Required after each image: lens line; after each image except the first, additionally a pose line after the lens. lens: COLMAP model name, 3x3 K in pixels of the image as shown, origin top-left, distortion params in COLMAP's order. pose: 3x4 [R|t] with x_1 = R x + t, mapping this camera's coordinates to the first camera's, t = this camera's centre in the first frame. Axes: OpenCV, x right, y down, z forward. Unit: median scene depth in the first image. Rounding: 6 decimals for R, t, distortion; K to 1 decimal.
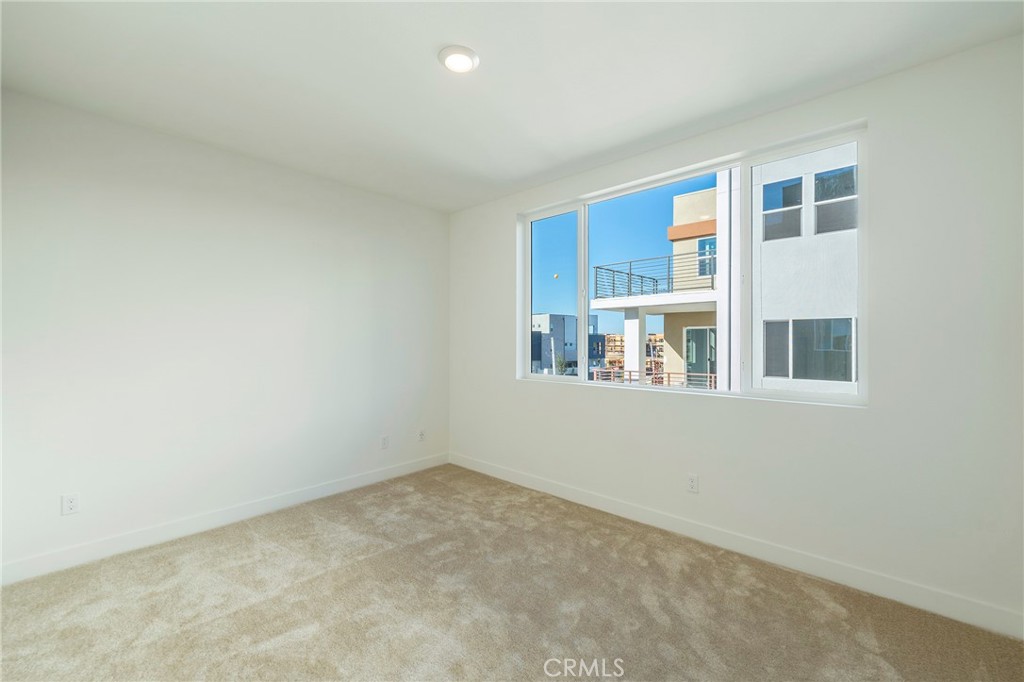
lens RADIAL K [[416.4, 0, 511.1], [0, 416.4, 342.7], [0, 0, 1]] dist [0.002961, -0.002108]
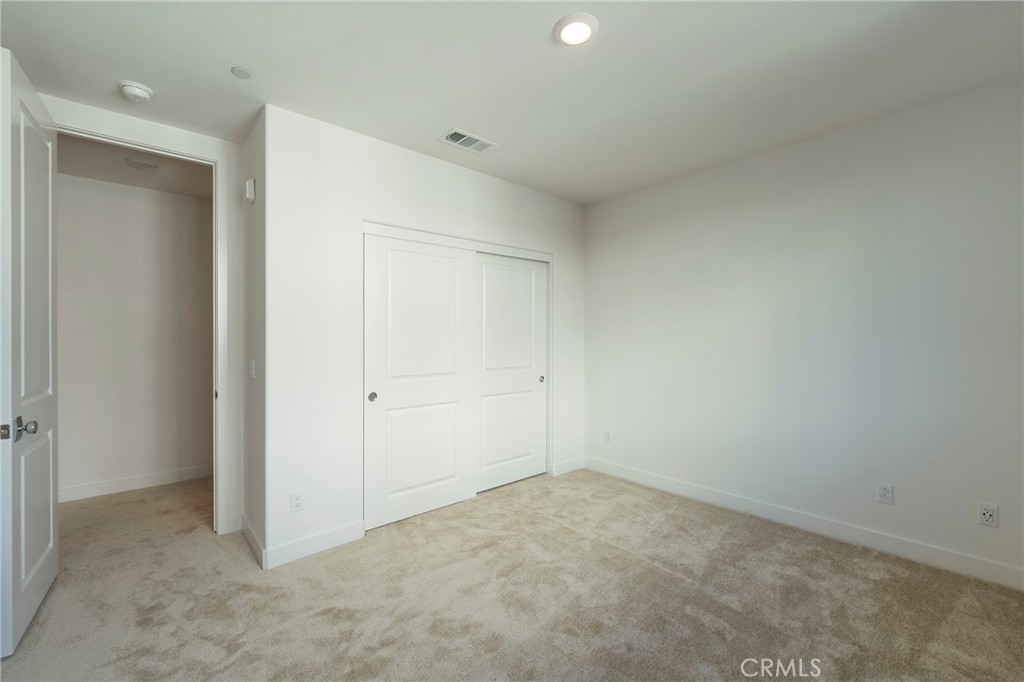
lens RADIAL K [[416.4, 0, 513.5], [0, 416.4, 338.2], [0, 0, 1]] dist [0.002961, -0.002108]
pose [[-0.088608, -0.002959, -0.996062, 0.550686], [-0.002836, 0.999992, -0.002718, -0.000450], [0.996063, 0.002584, -0.088616, 0.662397]]
